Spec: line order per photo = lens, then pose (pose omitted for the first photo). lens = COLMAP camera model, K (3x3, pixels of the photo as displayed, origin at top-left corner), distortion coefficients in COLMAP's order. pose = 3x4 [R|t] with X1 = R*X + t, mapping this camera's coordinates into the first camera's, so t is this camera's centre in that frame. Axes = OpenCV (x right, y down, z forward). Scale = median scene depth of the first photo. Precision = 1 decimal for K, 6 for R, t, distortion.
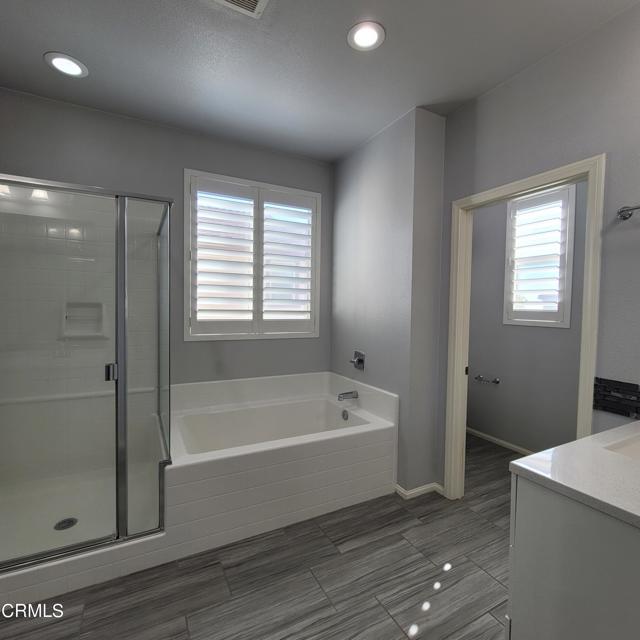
lens RADIAL K [[350.4, 0, 320.1], [0, 350.4, 322.0], [0, 0, 1]] dist [-0.005078, 0.000567]
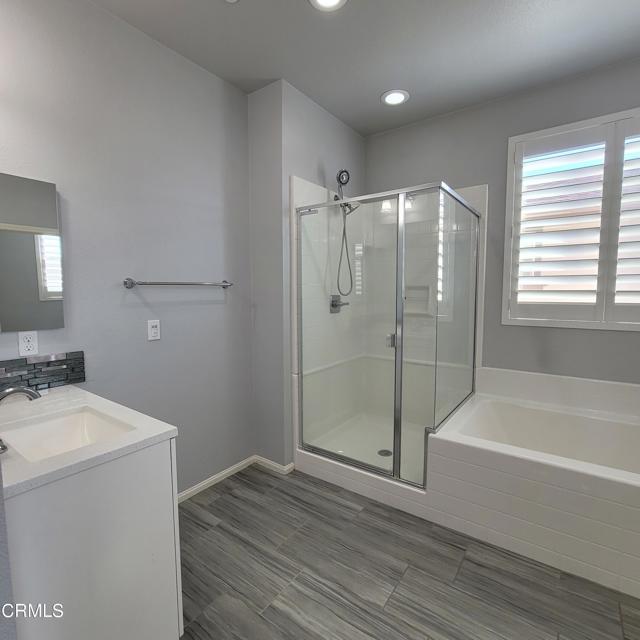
lens RADIAL K [[350.4, 0, 318.6], [0, 350.4, 319.5], [0, 0, 1]] dist [-0.005078, 0.000567]
pose [[0.442055, 0.060202, -0.894965, 0.346547], [-0.024980, 0.998184, 0.054807, 0.003372], [0.896640, -0.001871, 0.442757, 0.194956]]
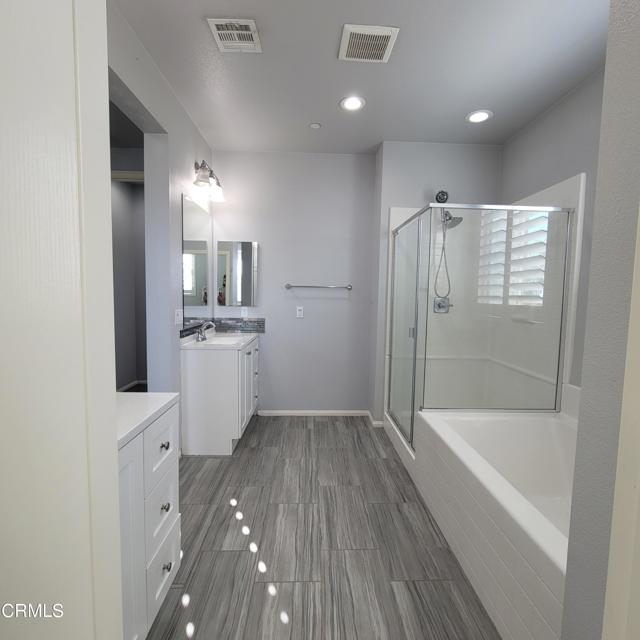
lens RADIAL K [[350.4, 0, 325.6], [0, 350.4, 320.1], [0, 0, 1]] dist [-0.005078, 0.000567]
pose [[-0.433011, 0.043561, -0.900335, 0.841327], [-0.060052, 0.995218, 0.077033, -0.007562], [0.899386, 0.087423, -0.428325, 1.157188]]
